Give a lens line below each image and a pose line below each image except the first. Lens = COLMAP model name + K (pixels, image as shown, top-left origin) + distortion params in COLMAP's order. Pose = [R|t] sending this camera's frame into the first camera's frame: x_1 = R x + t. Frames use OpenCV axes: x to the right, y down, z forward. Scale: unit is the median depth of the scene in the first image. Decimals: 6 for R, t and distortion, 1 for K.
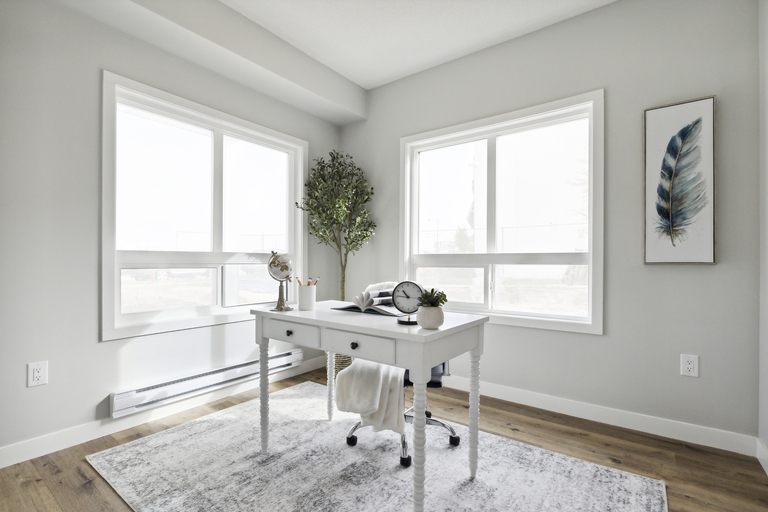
lens RADIAL K [[353.6, 0, 387.3], [0, 353.6, 260.0], [0, 0, 1]] dist [-0.002131, -0.000439]
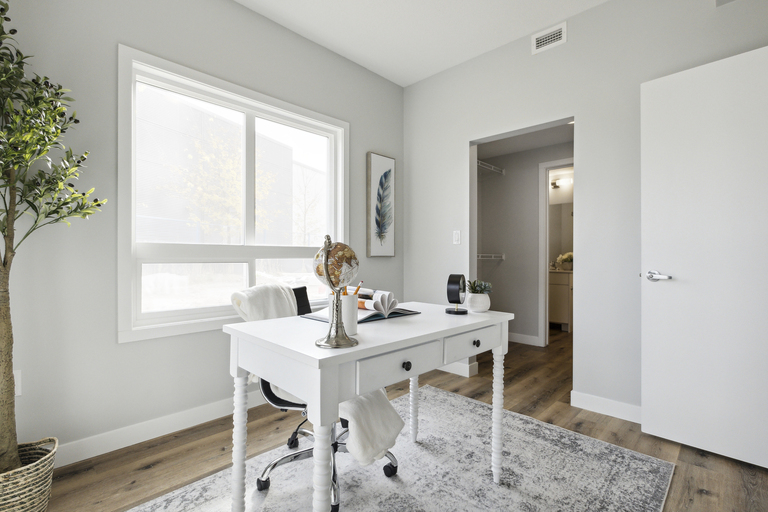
lens RADIAL K [[355.2, 0, 388.2], [0, 355.2, 252.6], [0, 0, 1]] dist [-0.001178, -0.000103]
pose [[0.137422, 0.005904, 0.990495, -0.751392], [-0.004604, 0.999975, -0.005322, 0.001047], [-0.990502, -0.003829, 0.137446, 0.755578]]
